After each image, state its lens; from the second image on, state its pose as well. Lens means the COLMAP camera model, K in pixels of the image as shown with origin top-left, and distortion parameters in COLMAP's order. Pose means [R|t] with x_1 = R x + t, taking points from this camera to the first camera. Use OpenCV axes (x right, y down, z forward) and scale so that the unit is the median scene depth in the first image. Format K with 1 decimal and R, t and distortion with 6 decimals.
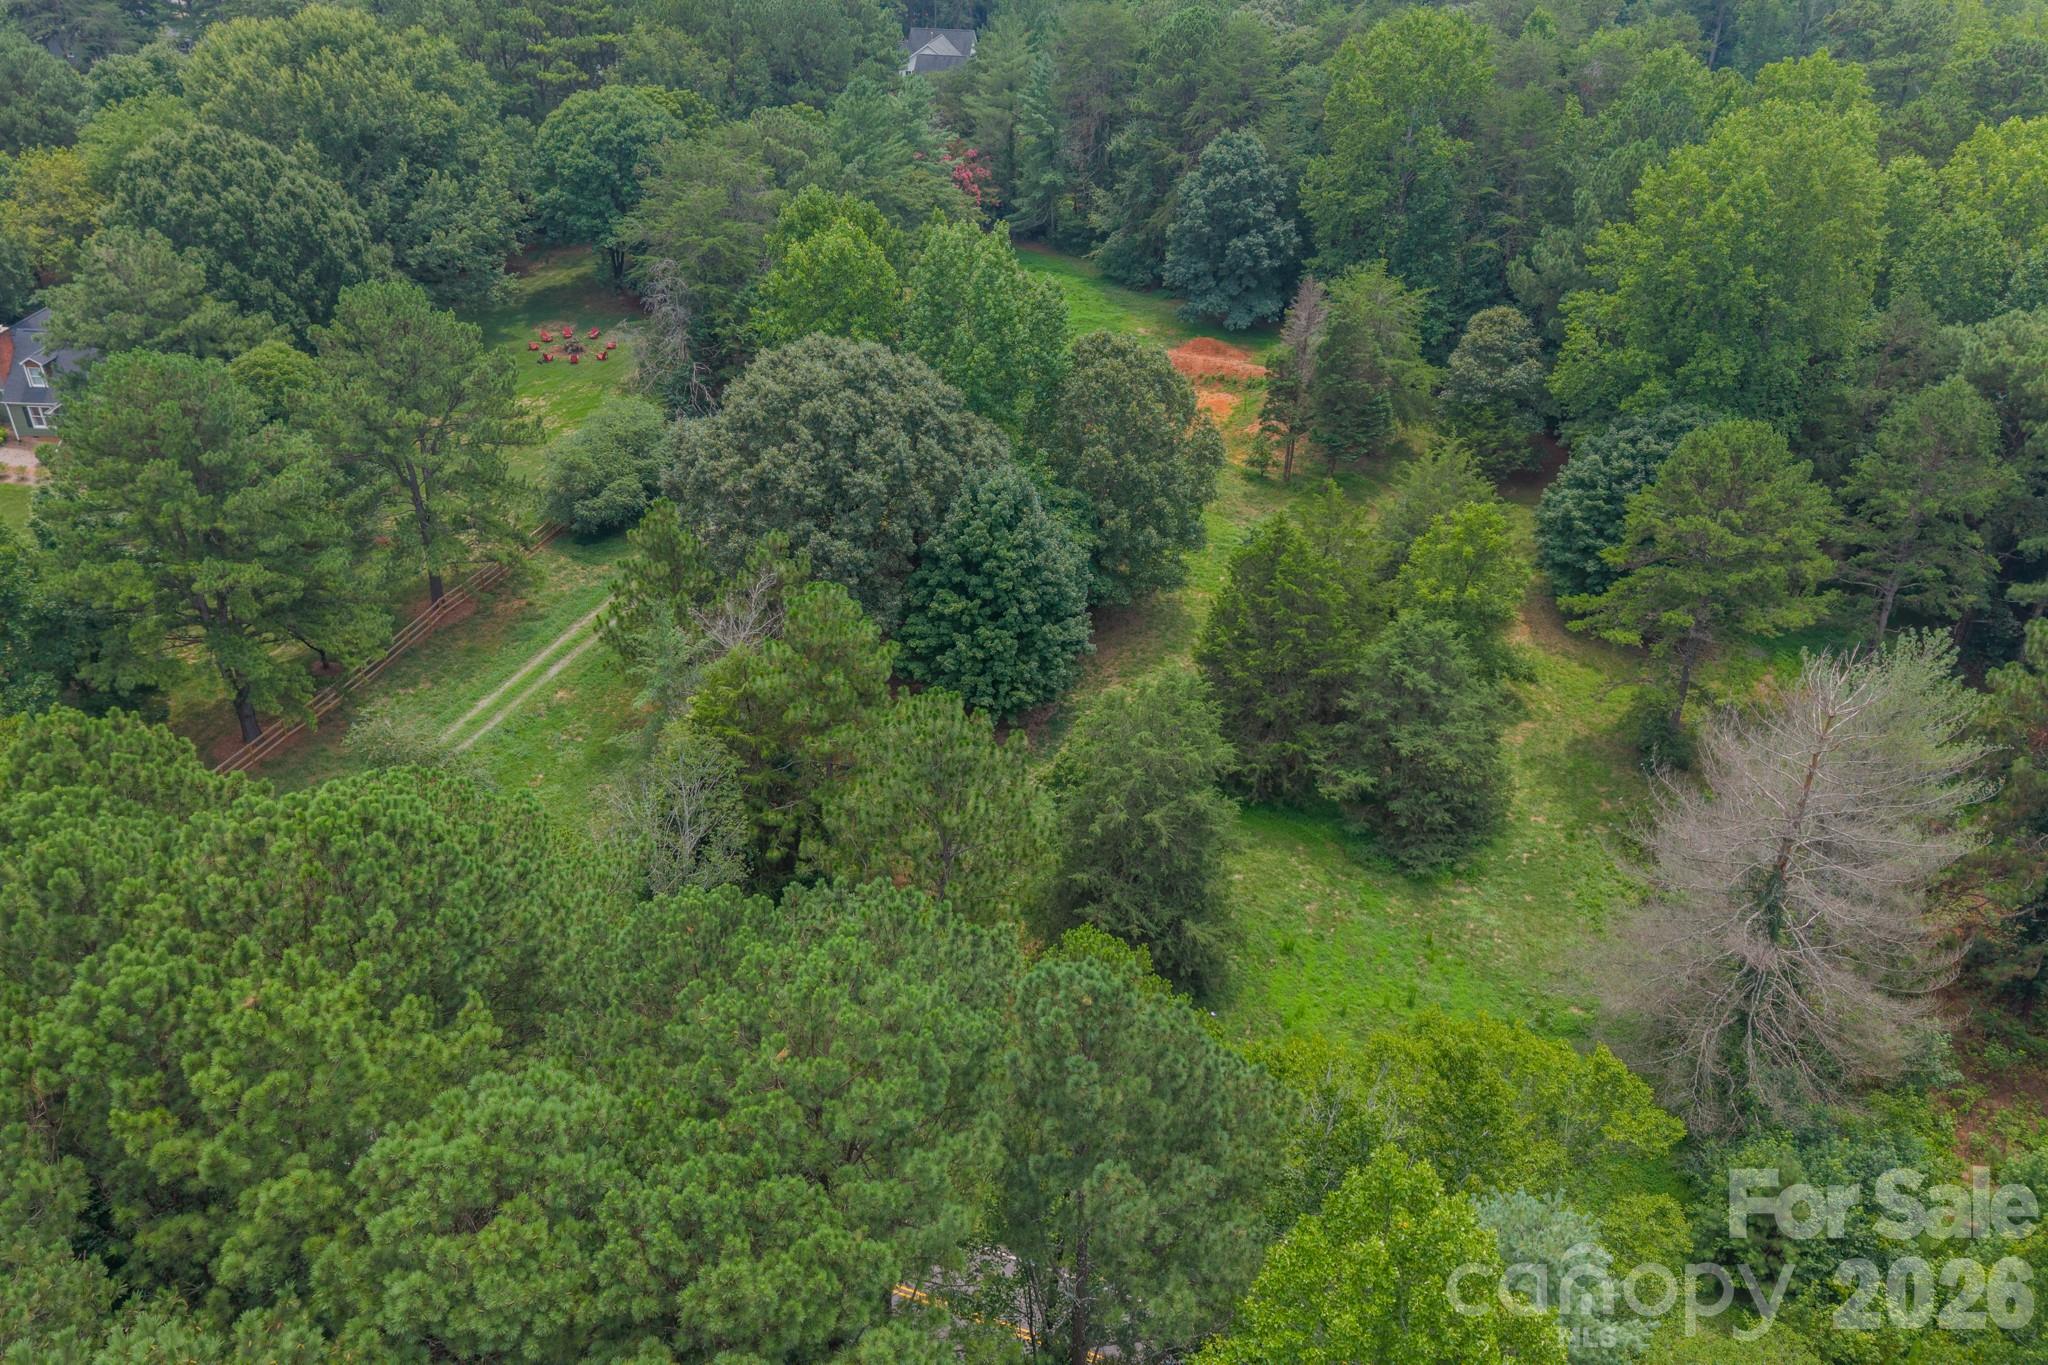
lens RADIAL K [[1620.2, 0, 1014.6], [0, 1620.2, 684.8], [0, 0, 1]] dist [0.050340, -0.074945]
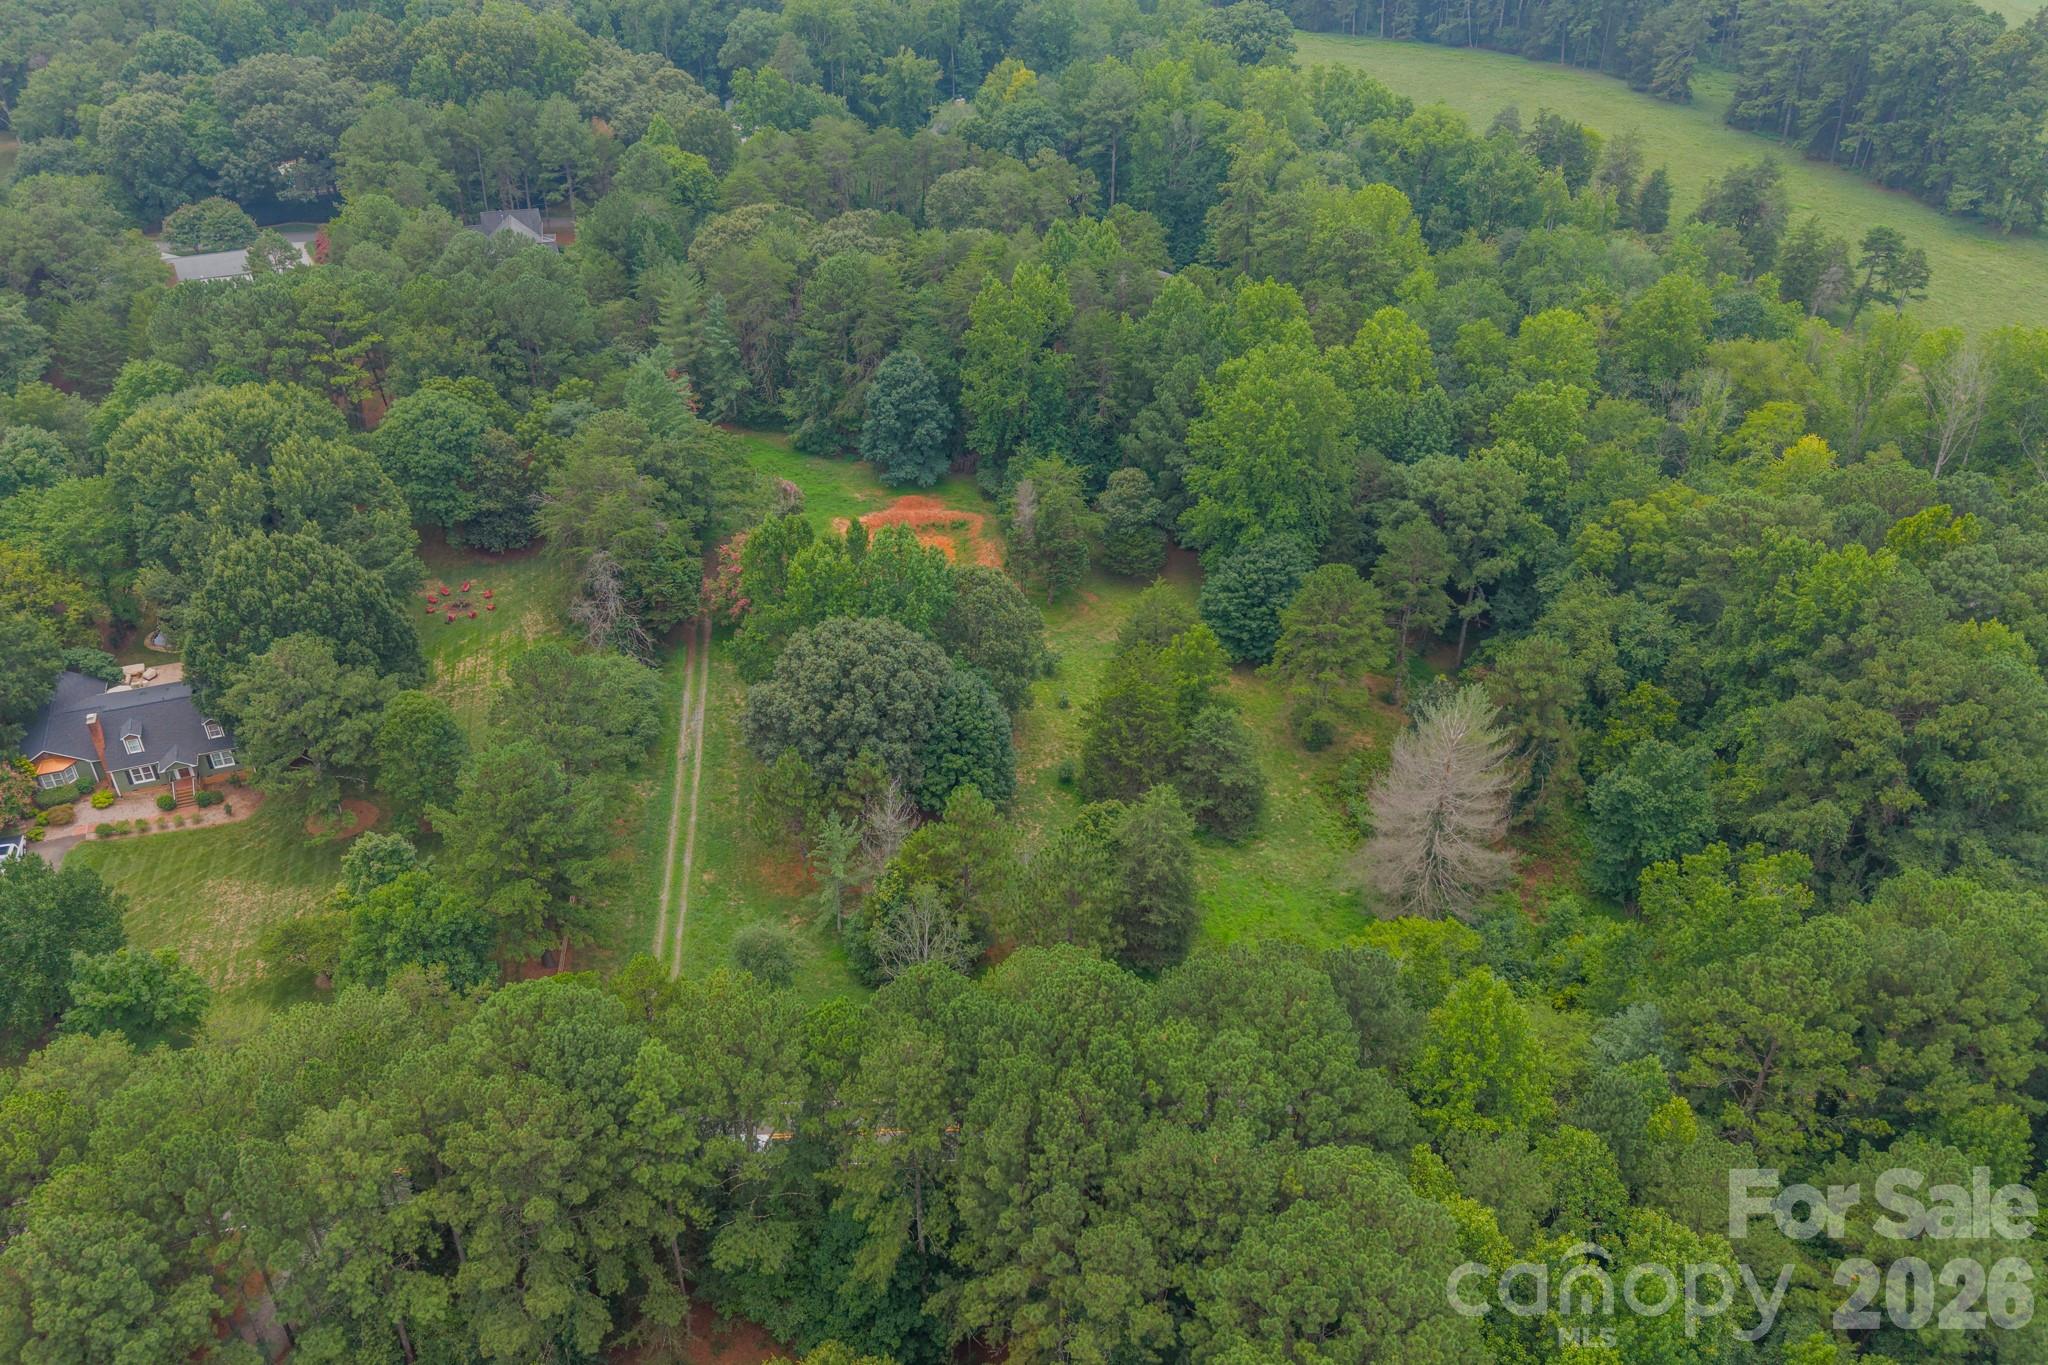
lens RADIAL K [[1619.2, 0, 1026.3], [0, 1619.2, 685.5], [0, 0, 1]] dist [0.054836, -0.069988]
pose [[0.902554, -0.239324, 0.357940, -0.548125], [0.220000, 0.970918, 0.094436, -0.265712], [-0.370131, -0.006487, 0.928957, -0.581750]]
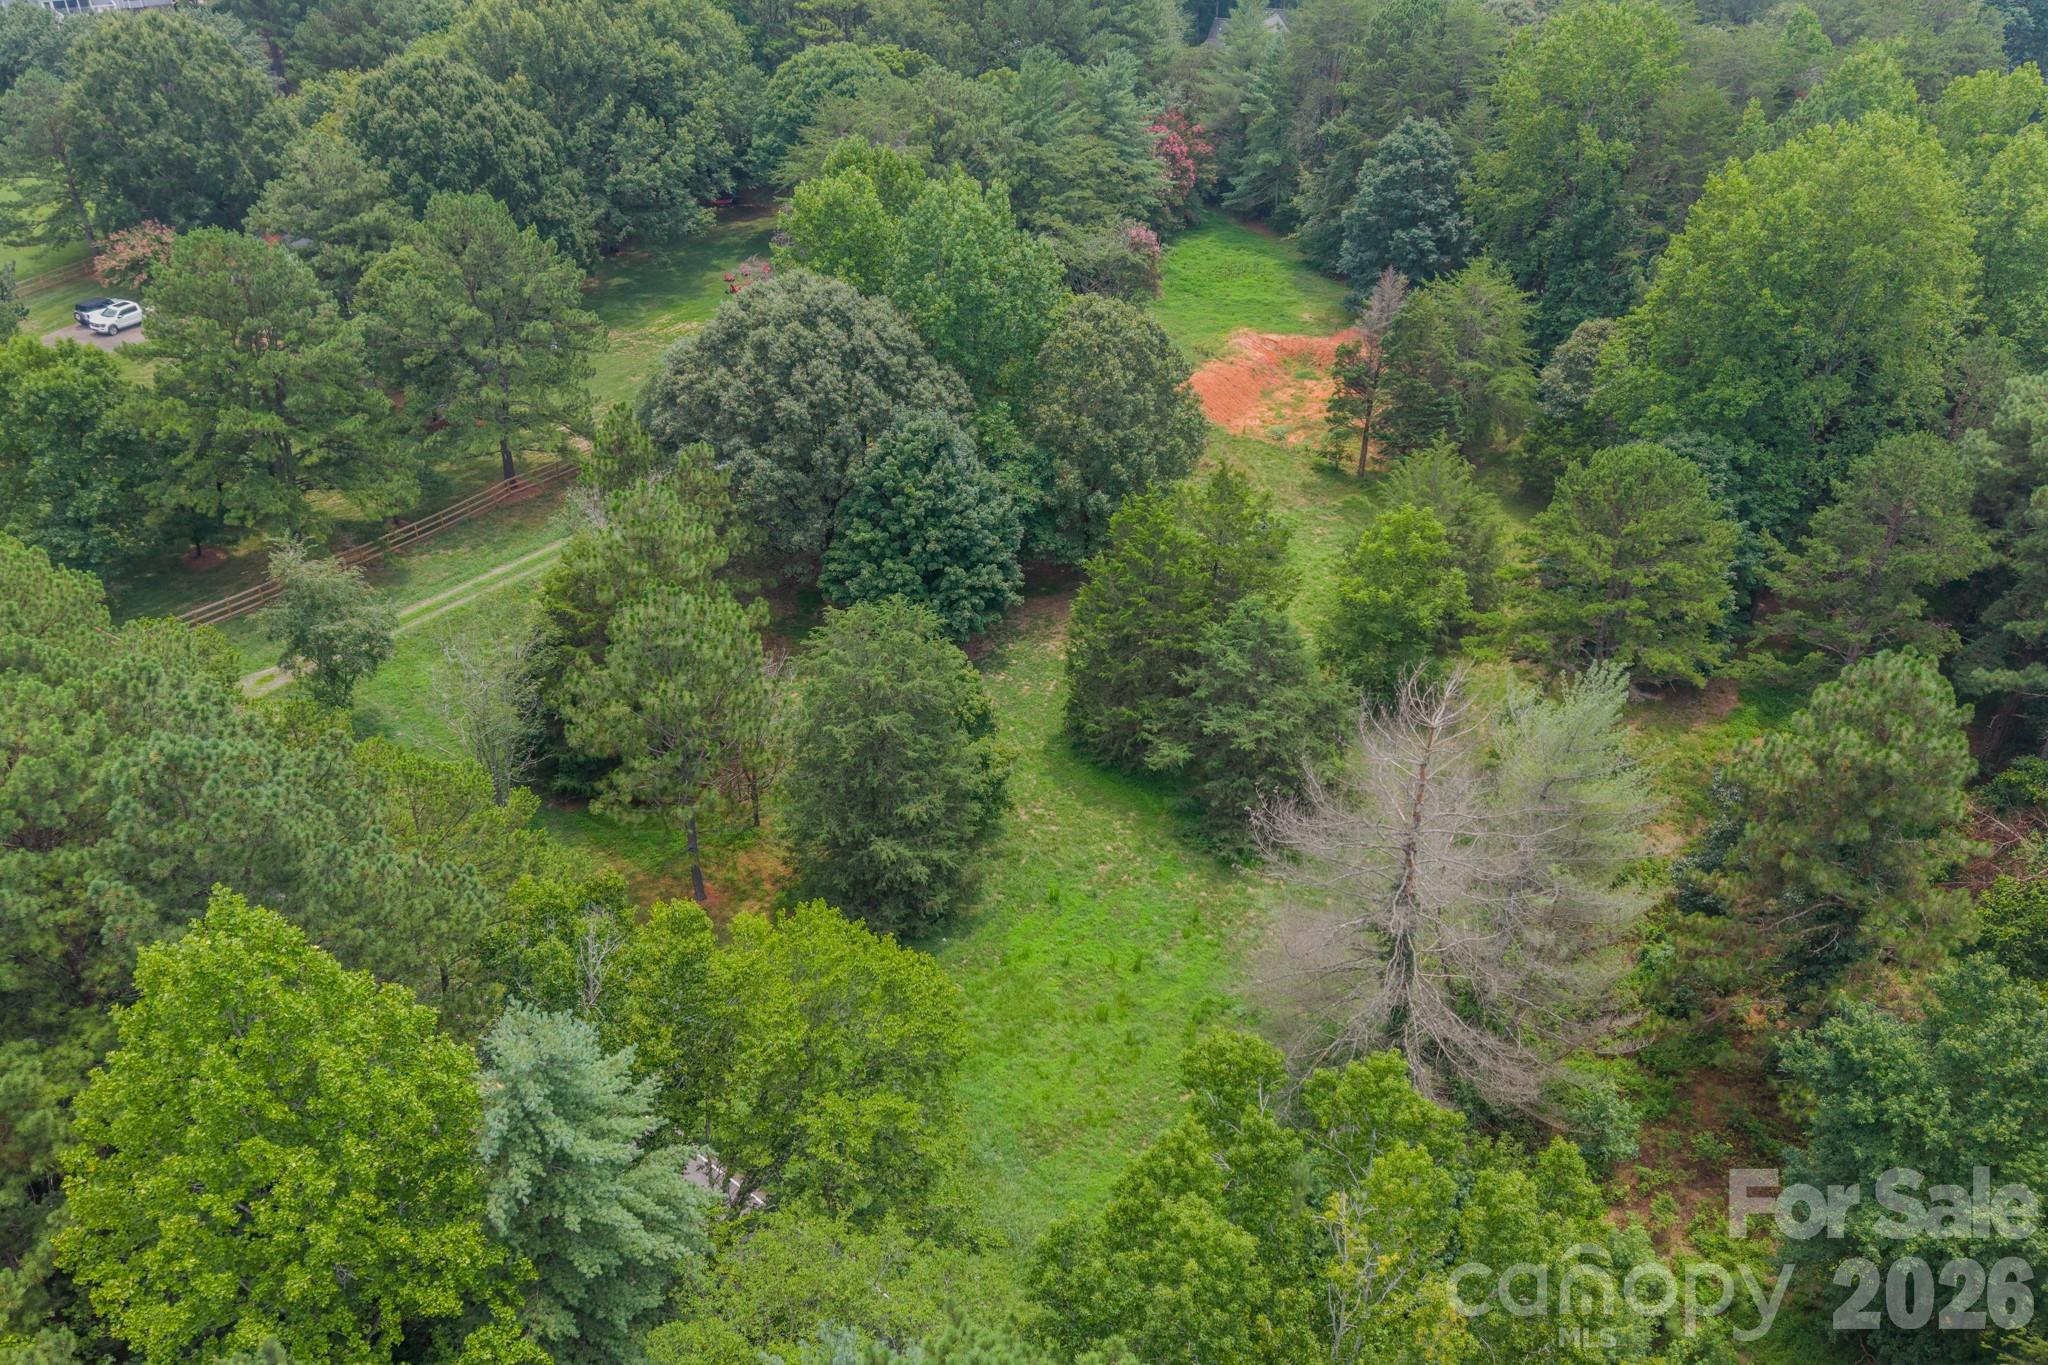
lens RADIAL K [[1629.7, 0, 1024.0], [0, 1629.7, 682.5], [0, 0, 1]] dist [0.053205, -0.109378]
pose [[0.951644, 0.153806, -0.265927, 0.354514], [-0.152497, 0.987970, 0.025696, 0.002985], [0.266680, 0.016100, 0.963651, 0.002567]]
